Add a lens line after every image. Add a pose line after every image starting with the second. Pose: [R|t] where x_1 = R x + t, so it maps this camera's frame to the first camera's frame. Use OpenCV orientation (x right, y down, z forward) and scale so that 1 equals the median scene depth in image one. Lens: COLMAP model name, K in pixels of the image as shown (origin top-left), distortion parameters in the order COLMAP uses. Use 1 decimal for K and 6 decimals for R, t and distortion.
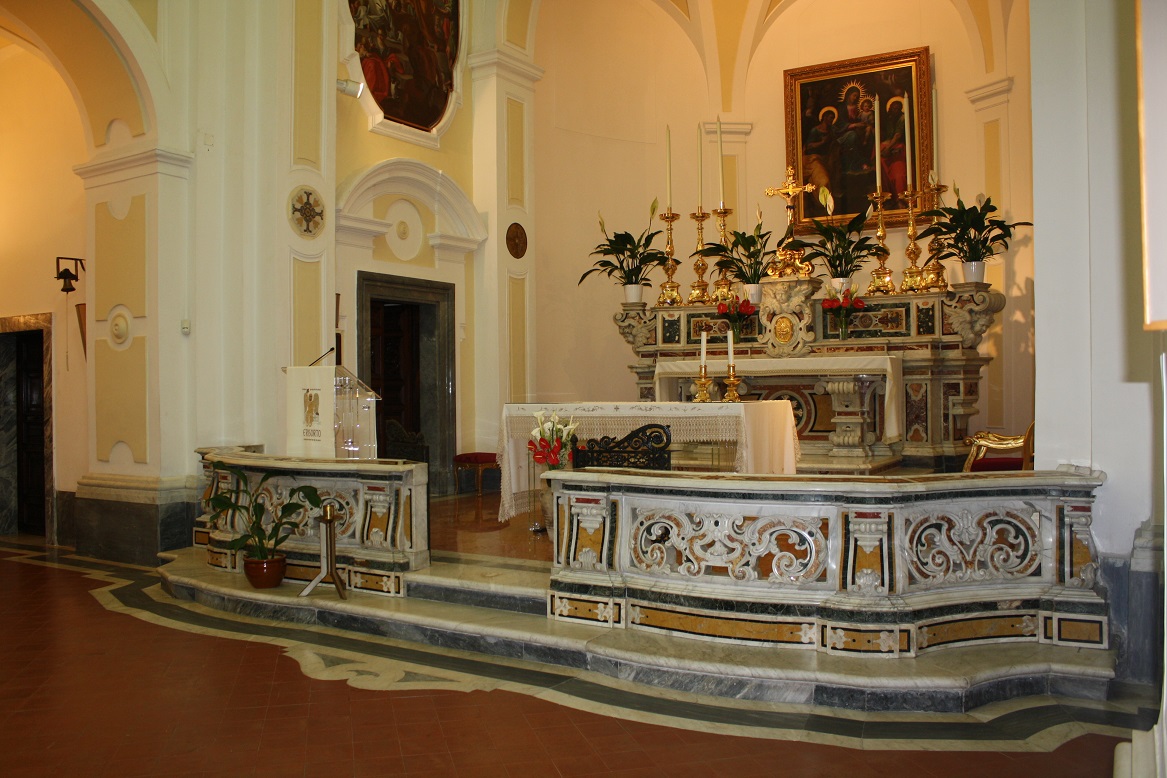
lens RADIAL K [[978.6, 0, 583.3], [0, 978.6, 386.1], [0, 0, 1]] dist [-0.100771, 0.012806]
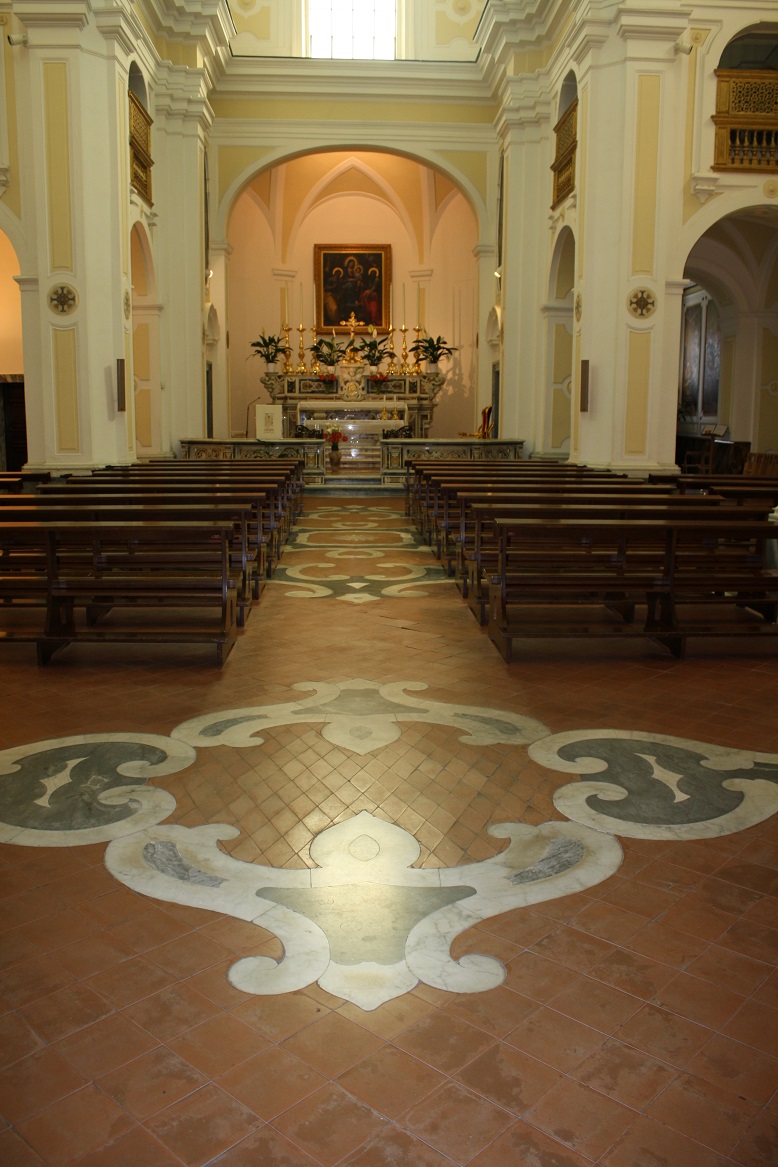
lens RADIAL K [[978.6, 0, 389.6], [0, 978.6, 586.4], [0, 0, 1]] dist [-0.100771, 0.012806]
pose [[0.841519, -0.079567, 0.534336, -0.922078], [-0.013252, 0.985756, 0.167657, 0.011643], [-0.540065, -0.148168, 0.828478, -0.924226]]
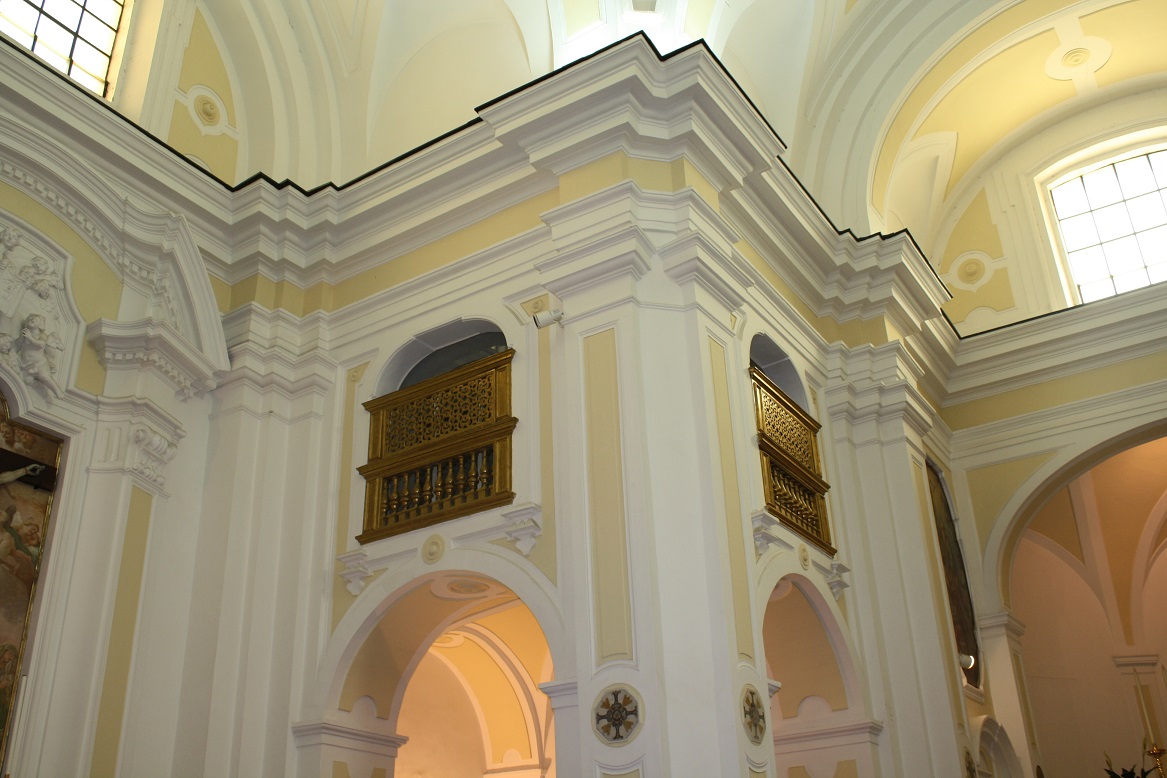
lens RADIAL K [[1129.7, 0, 576.5], [0, 1129.7, 395.5], [0, 0, 1]] dist [-0.066118, 0.000000]
pose [[0.998788, -0.042296, -0.025153, -0.564252], [0.026865, 0.896904, -0.441408, -0.002355], [0.041230, 0.440198, 0.896954, -0.348772]]
